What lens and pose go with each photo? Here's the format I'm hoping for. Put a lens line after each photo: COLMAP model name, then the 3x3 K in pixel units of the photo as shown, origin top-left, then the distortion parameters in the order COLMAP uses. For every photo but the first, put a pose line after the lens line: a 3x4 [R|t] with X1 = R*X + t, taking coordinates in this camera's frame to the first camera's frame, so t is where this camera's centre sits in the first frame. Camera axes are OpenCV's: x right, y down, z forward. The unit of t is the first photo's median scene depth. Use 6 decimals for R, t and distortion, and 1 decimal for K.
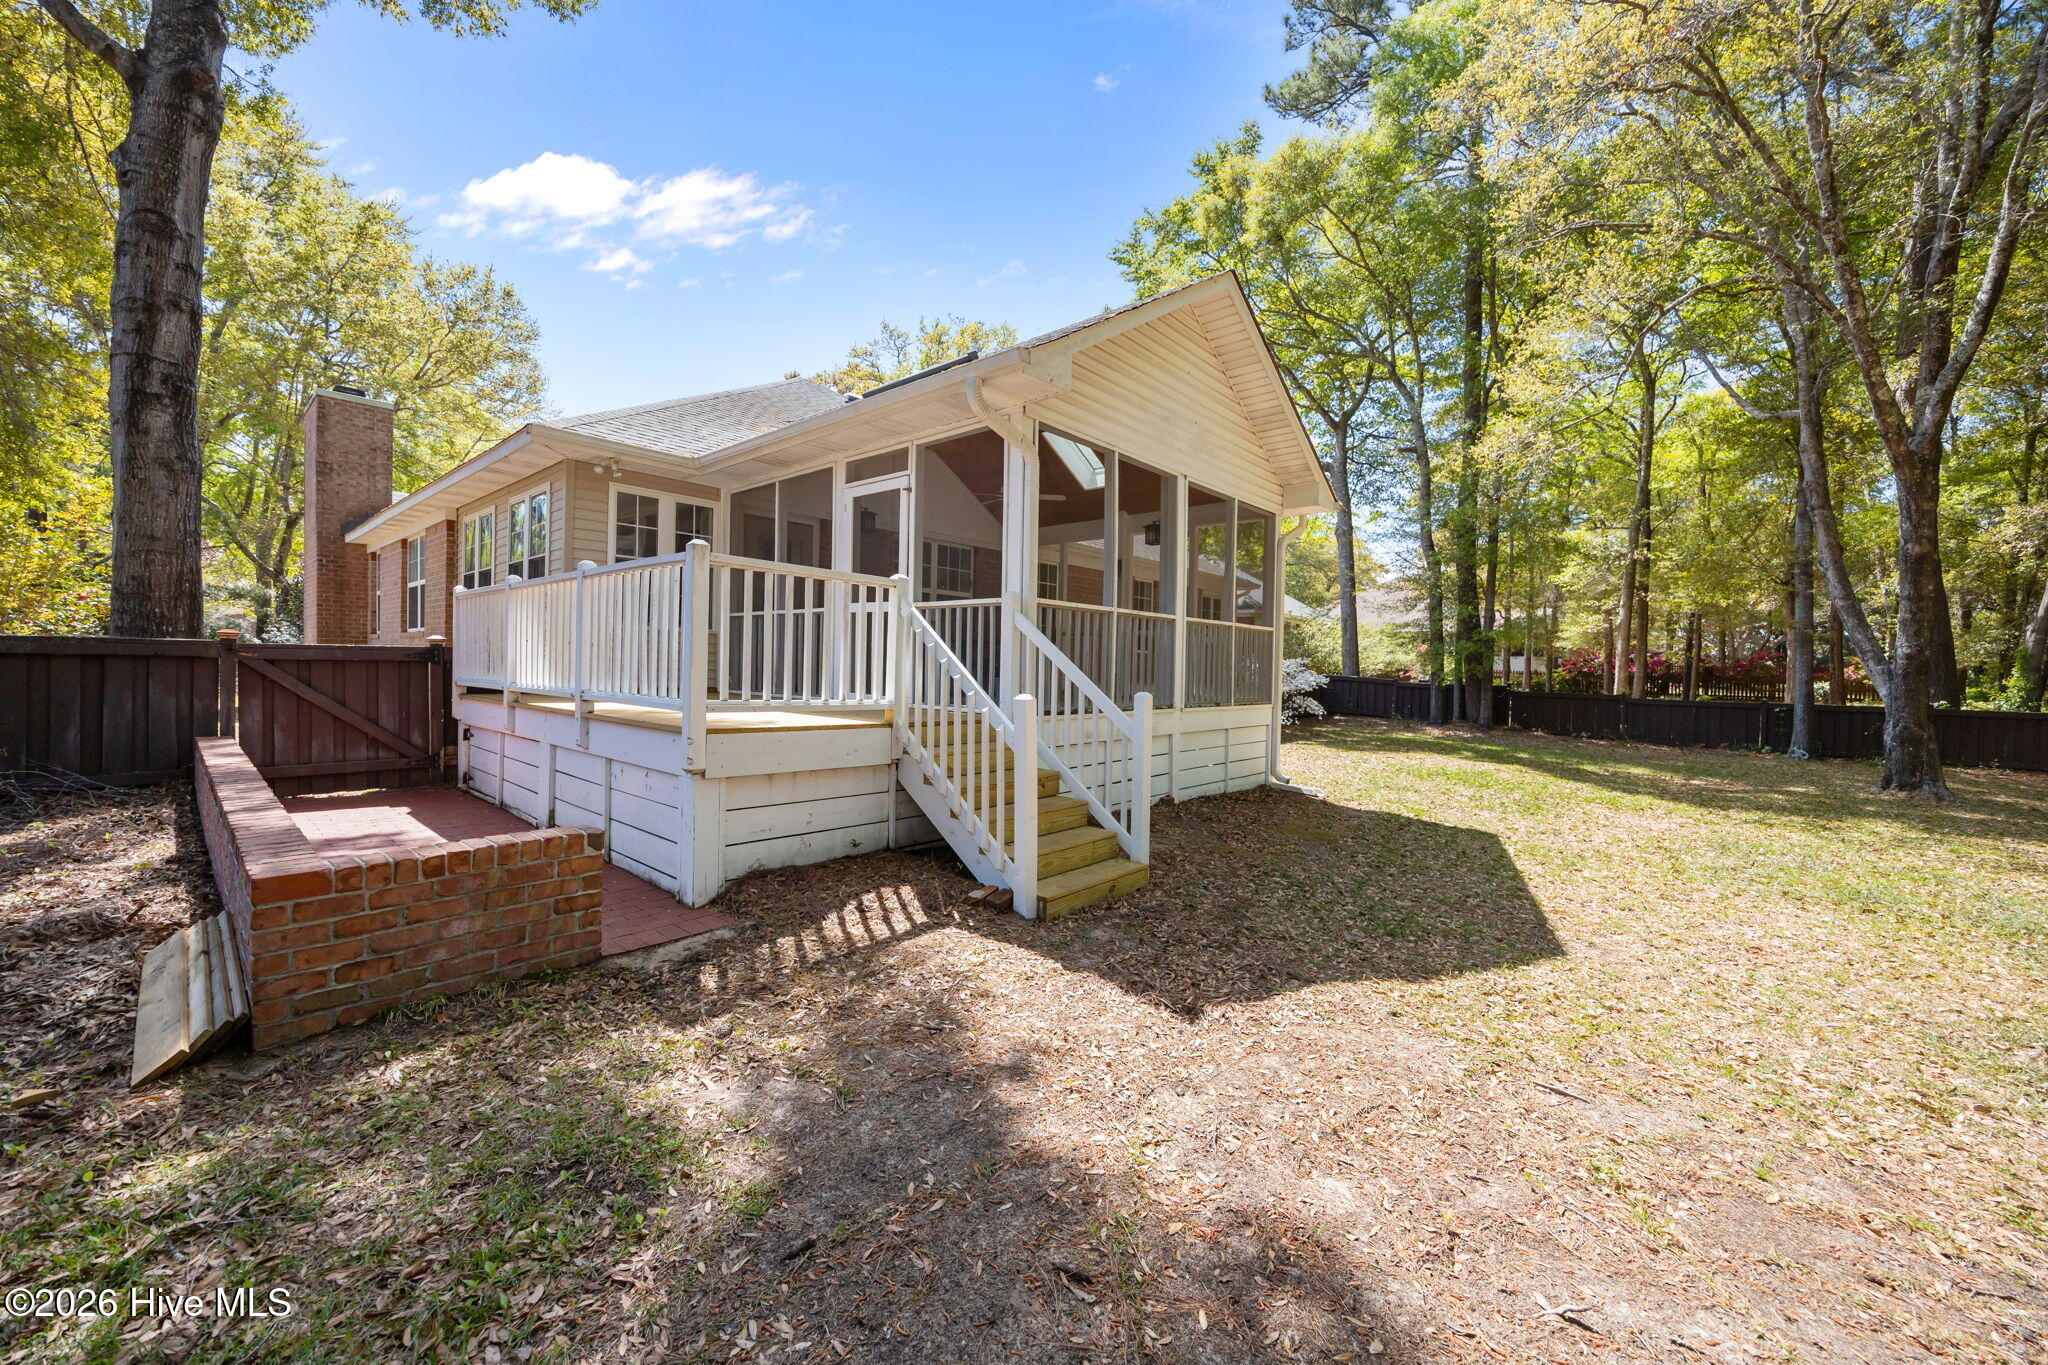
lens RADIAL K [[782.3, 0, 1019.8], [0, 782.3, 670.0], [0, 0, 1]] dist [0.000242, -0.000282]
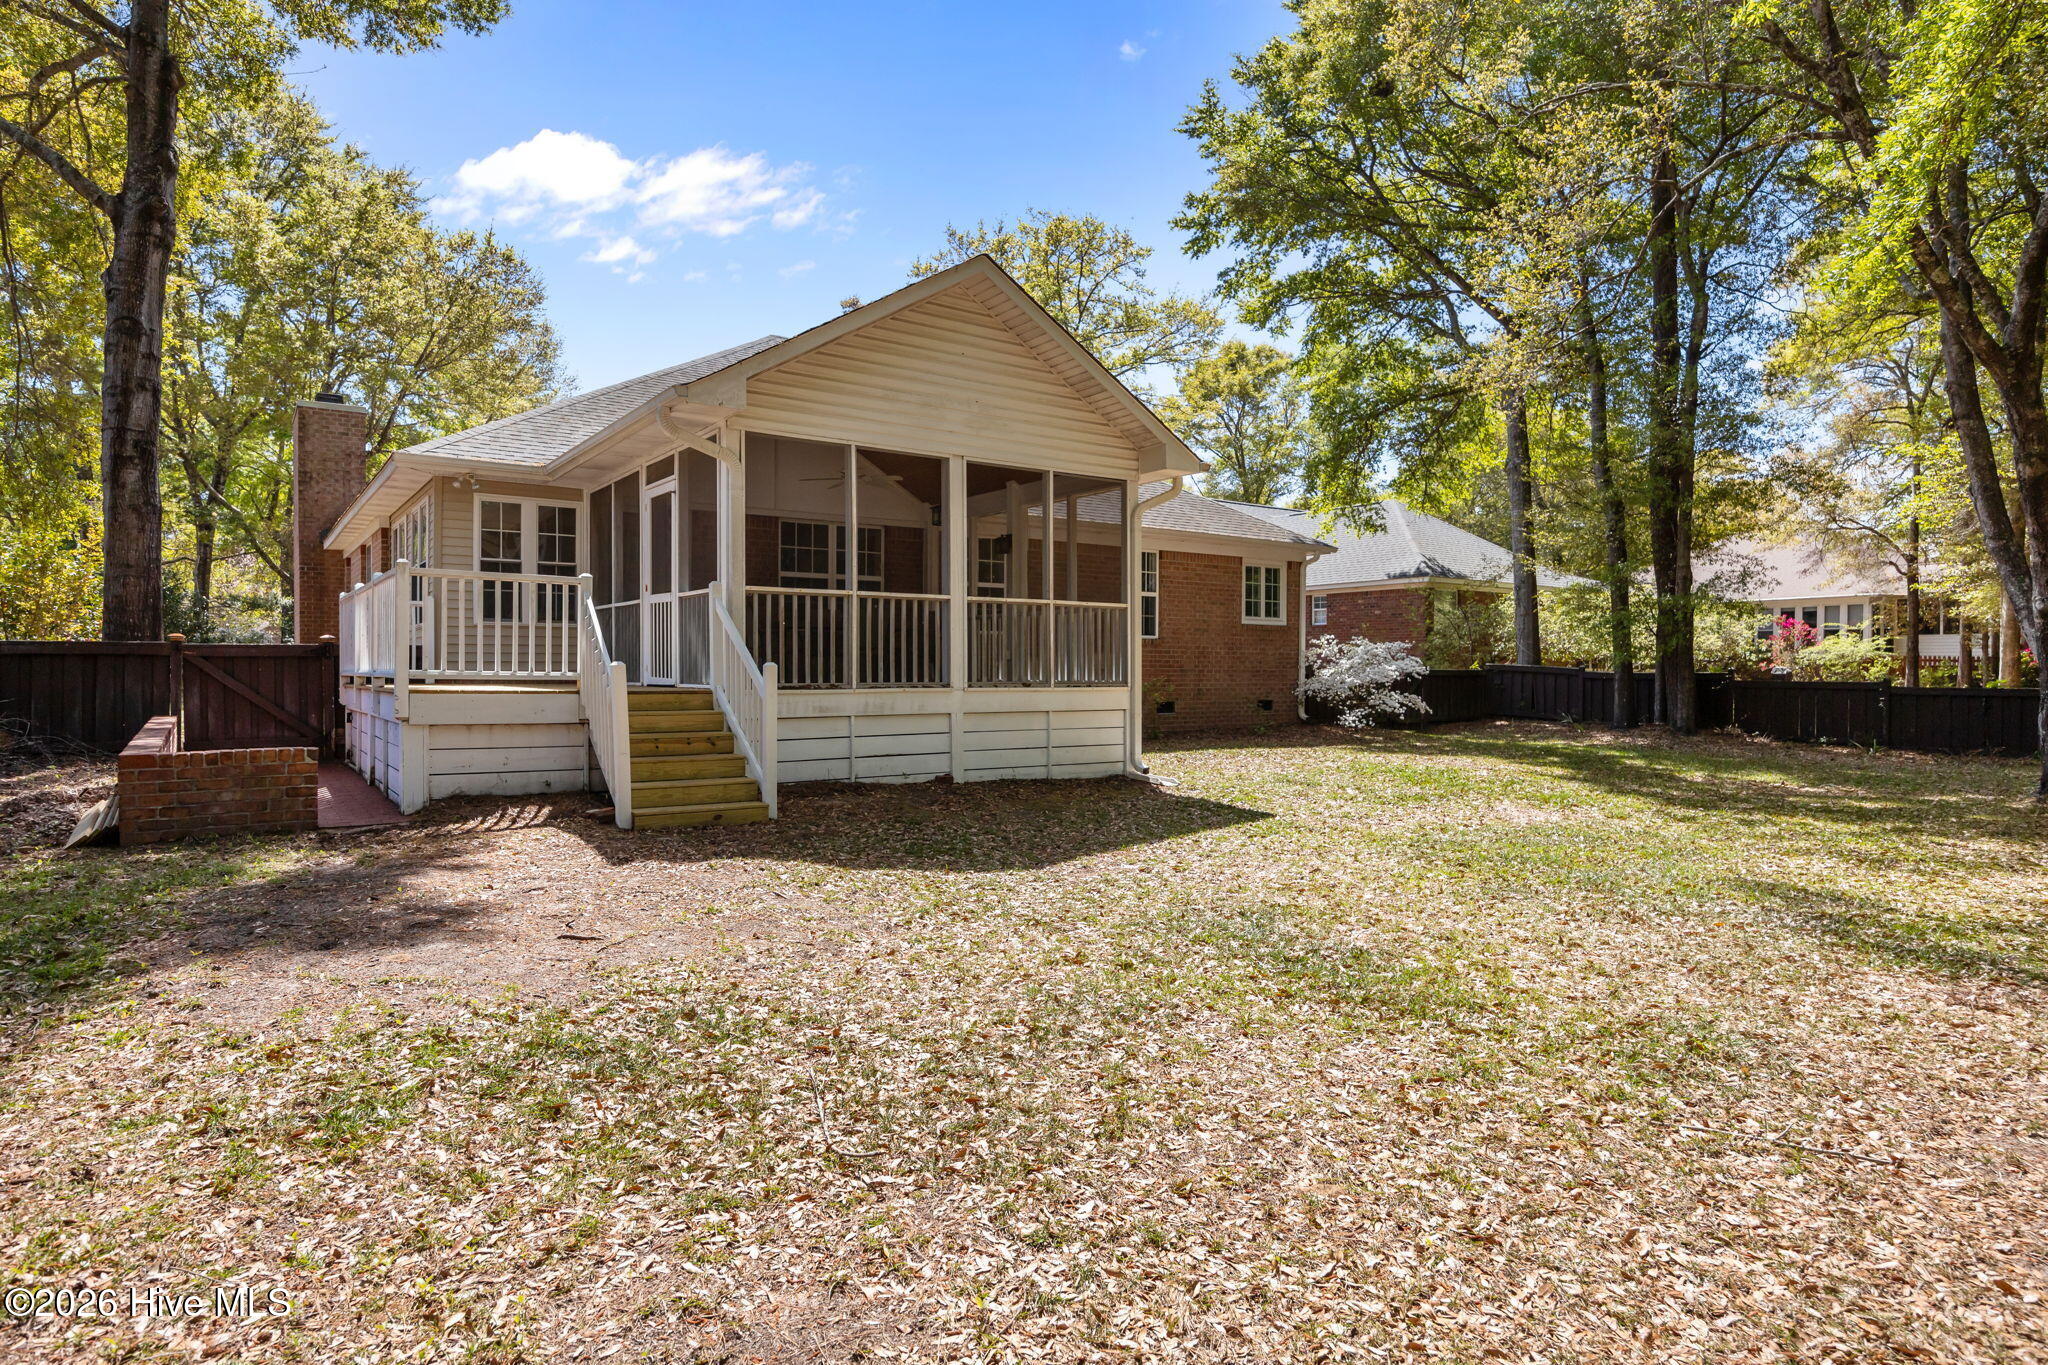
lens RADIAL K [[1151.9, 0, 1022.0], [0, 1151.9, 668.8], [0, 0, 1]] dist [-0.003241, 0.000485]
pose [[0.973189, -0.020353, -0.229104, 0.569434], [0.018191, 0.999768, -0.011543, 0.039560], [0.229286, 0.007066, 0.973334, -0.385639]]
